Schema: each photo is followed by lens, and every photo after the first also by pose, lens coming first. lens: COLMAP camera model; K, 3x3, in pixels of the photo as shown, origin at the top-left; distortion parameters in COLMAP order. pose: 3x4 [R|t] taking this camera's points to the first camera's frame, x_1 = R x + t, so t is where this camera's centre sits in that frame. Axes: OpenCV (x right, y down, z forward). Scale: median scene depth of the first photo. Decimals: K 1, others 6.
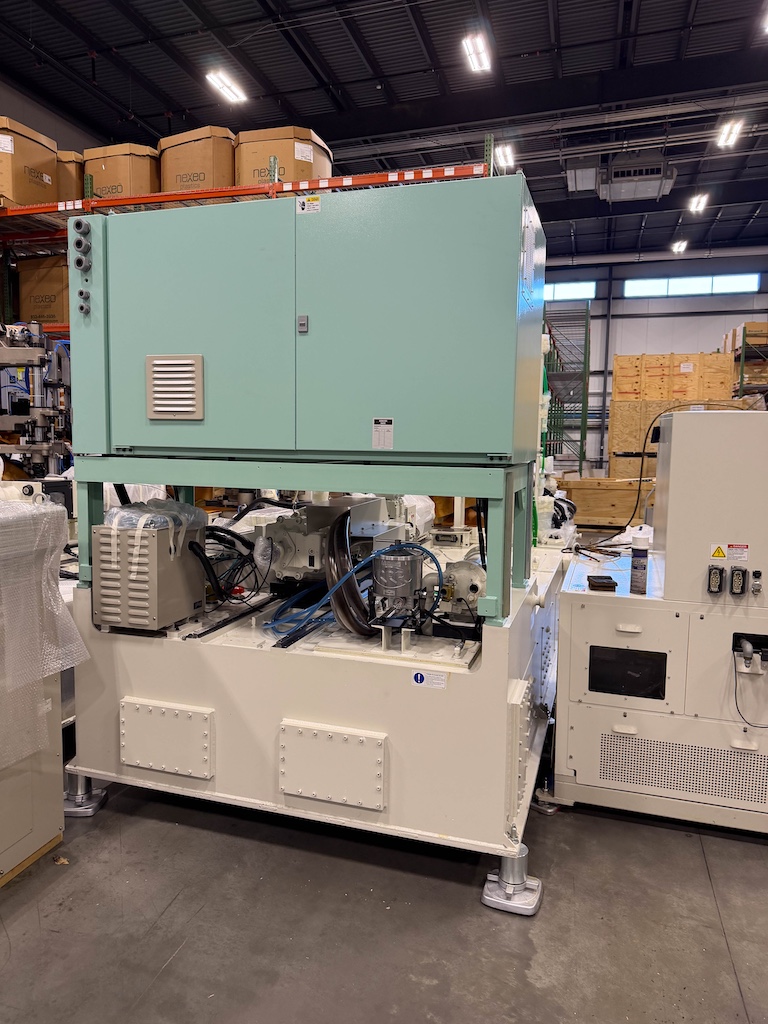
lens RADIAL K [[731.9, 0, 384.3], [0, 731.9, 510.4], [0, 0, 1]] dist [0.043469, -0.040119]
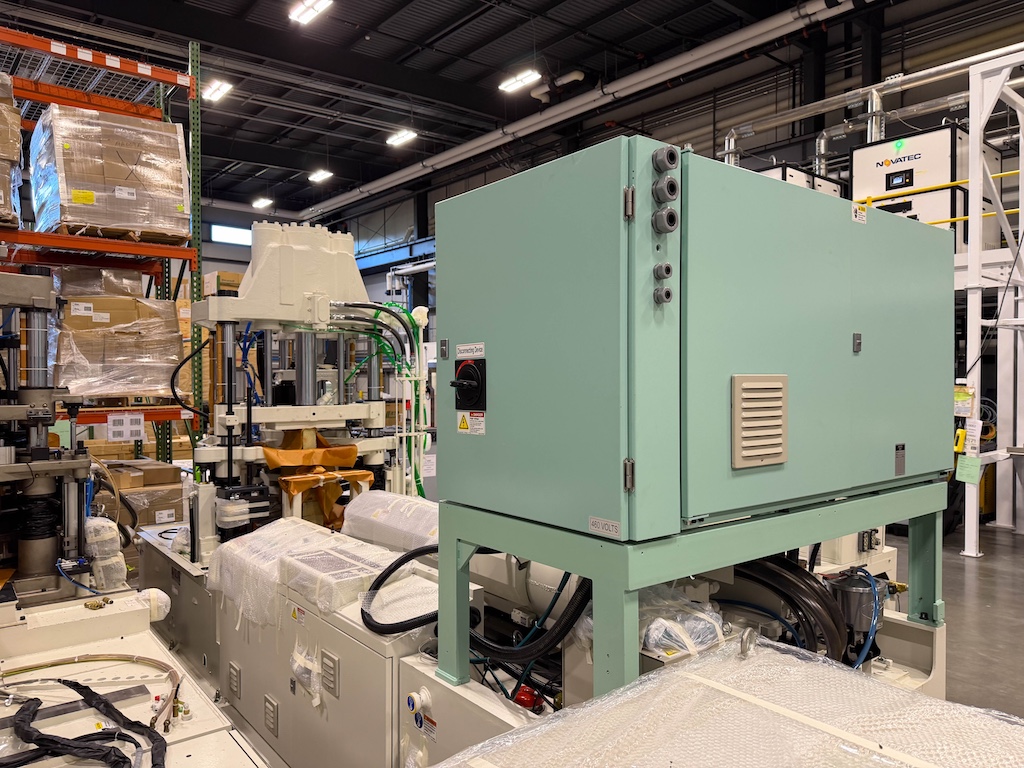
lens RADIAL K [[731.9, 0, 514.0], [0, 731.9, 385.8], [0, 0, 1]] dist [0.043469, -0.040119]
pose [[0.576665, -0.014757, 0.816847, -0.218957], [0.080574, 0.995990, -0.038889, -0.042365], [-0.812998, 0.088243, 0.575541, 0.172642]]
